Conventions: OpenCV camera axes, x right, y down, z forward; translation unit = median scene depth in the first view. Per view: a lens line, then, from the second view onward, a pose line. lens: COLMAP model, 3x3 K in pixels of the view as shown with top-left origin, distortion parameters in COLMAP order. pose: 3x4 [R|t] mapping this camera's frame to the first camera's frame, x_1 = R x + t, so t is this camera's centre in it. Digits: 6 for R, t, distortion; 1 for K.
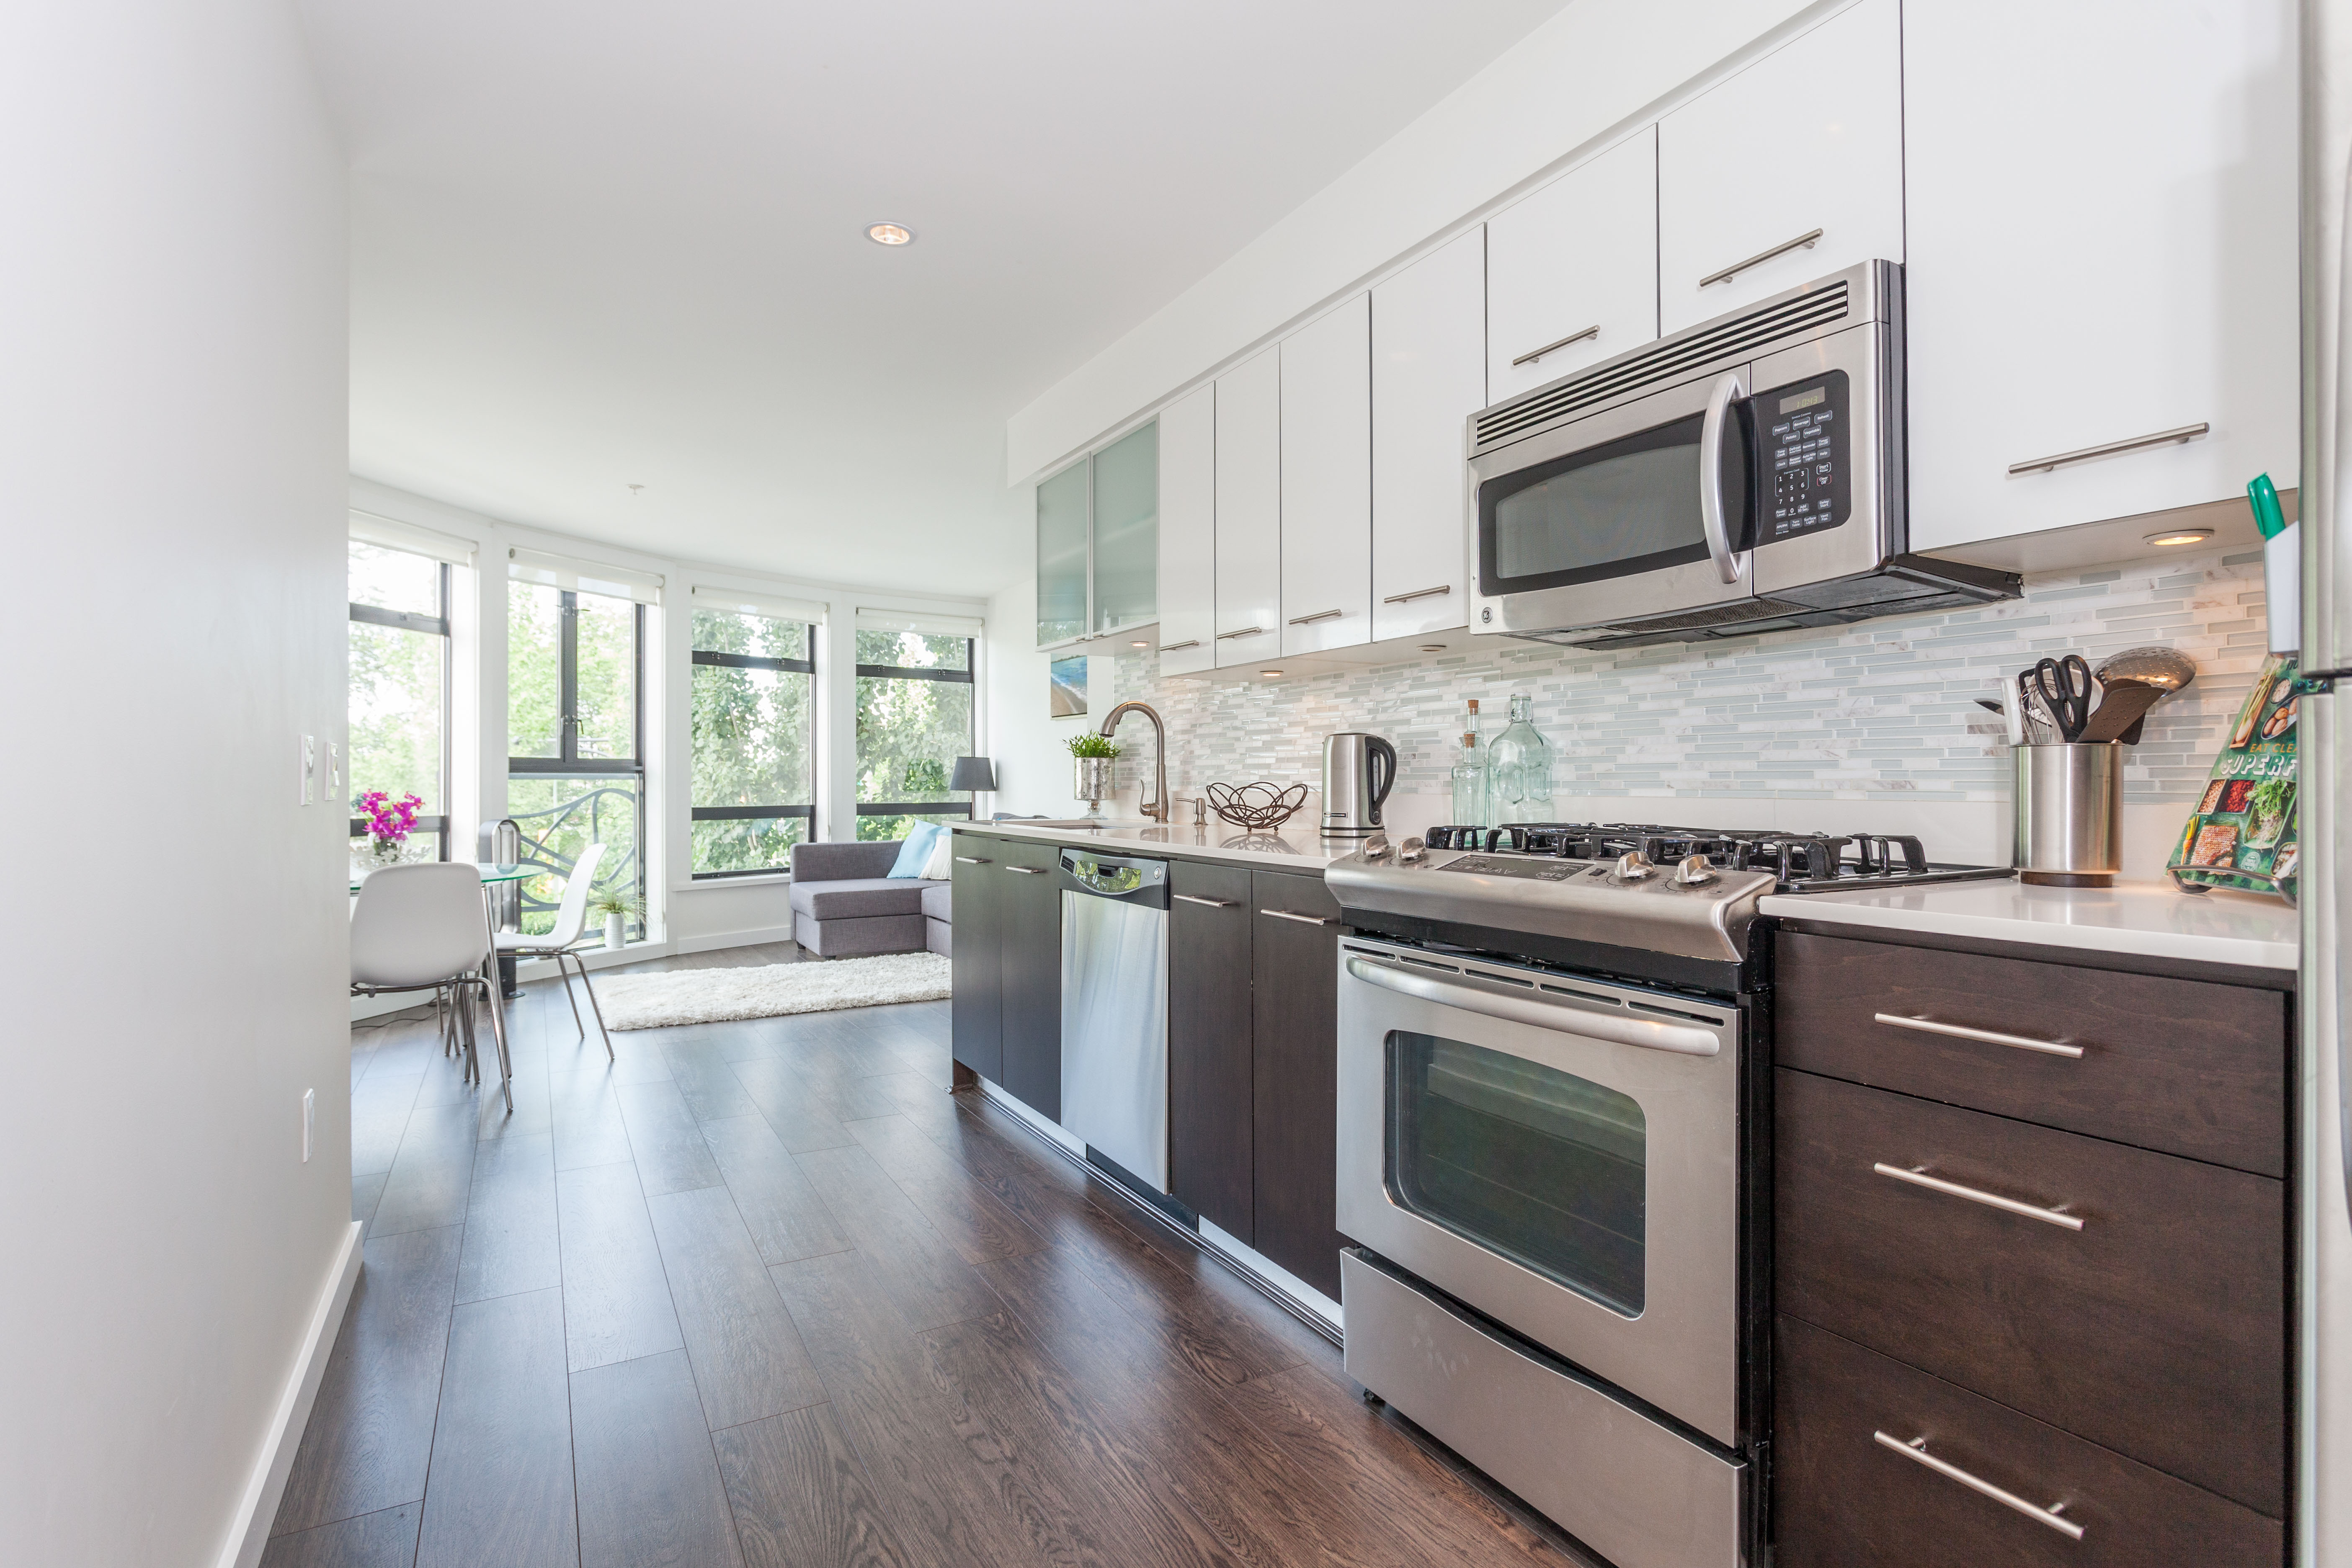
lens RADIAL K [[1134.0, 0, 1176.0], [0, 1134.0, 784.0], [0, 0, 1]] dist [-0.020415, 0.000217]
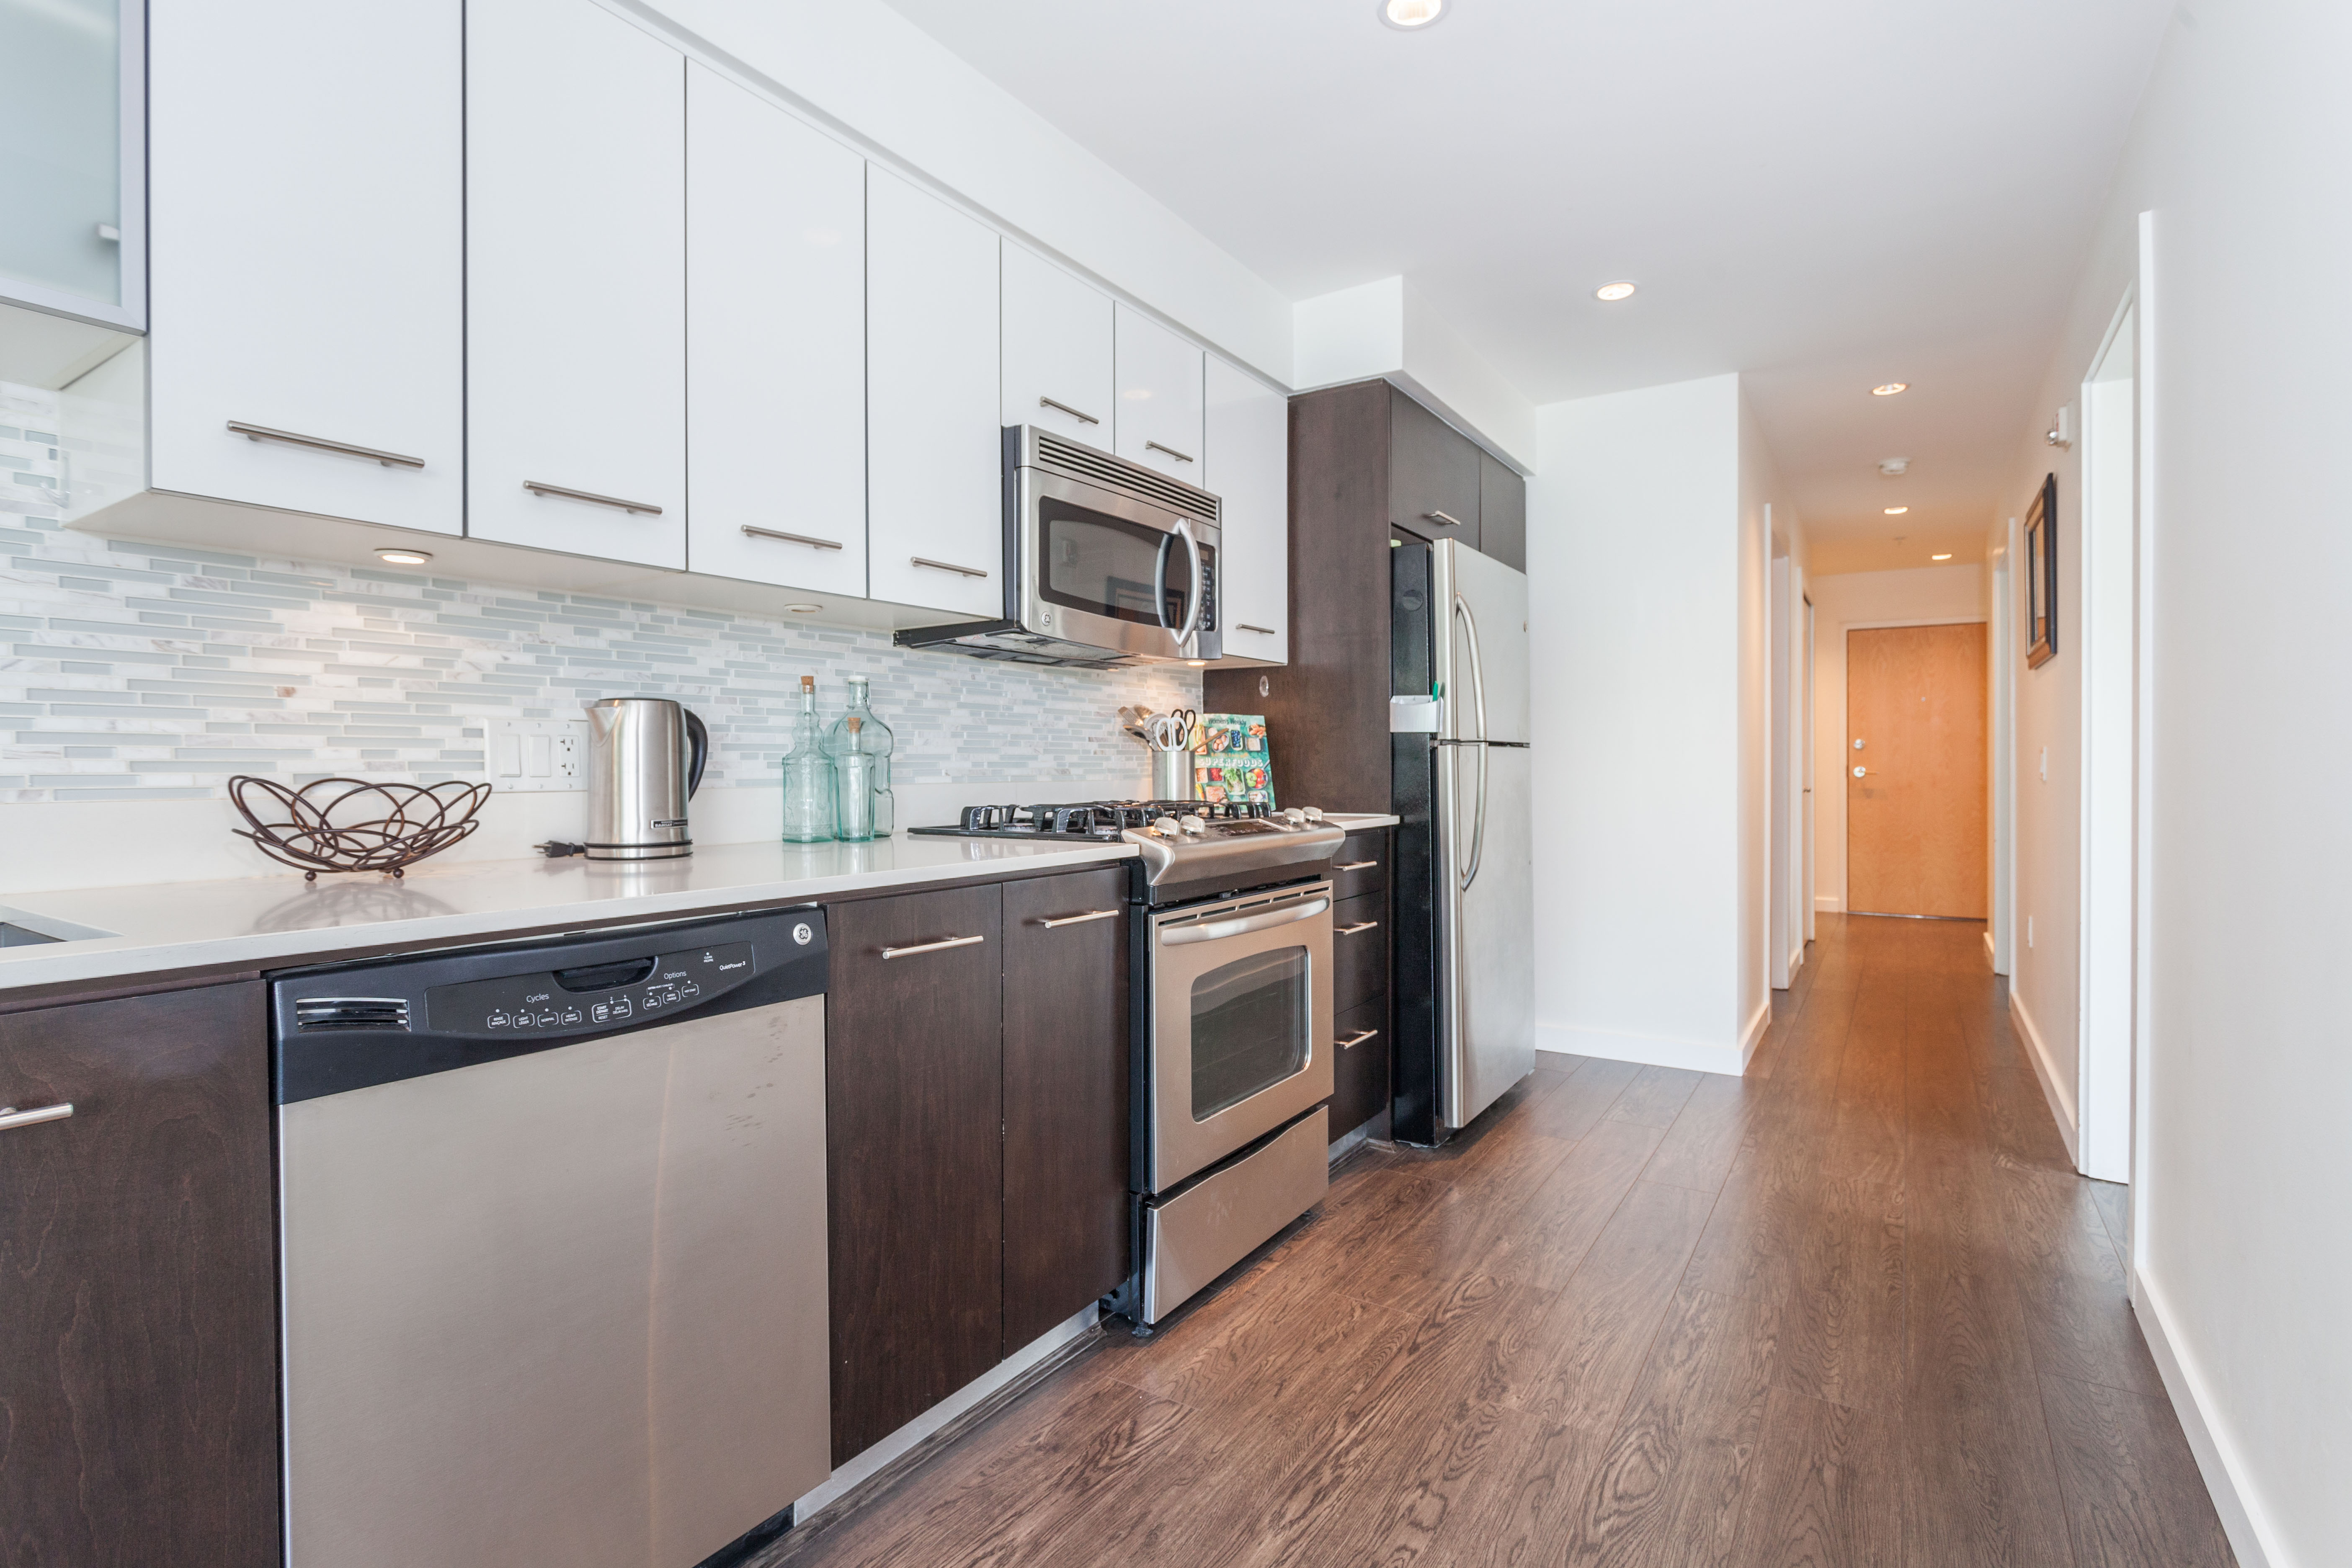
lens RADIAL K [[1134.0, 0, 1176.0], [0, 1134.0, 784.0], [0, 0, 1]] dist [-0.020415, 0.000217]
pose [[-0.459872, -0.011636, 0.887909, -0.816283], [0.006092, 0.999849, 0.016258, -0.006155], [-0.887964, 0.012886, -0.459732, 1.490985]]
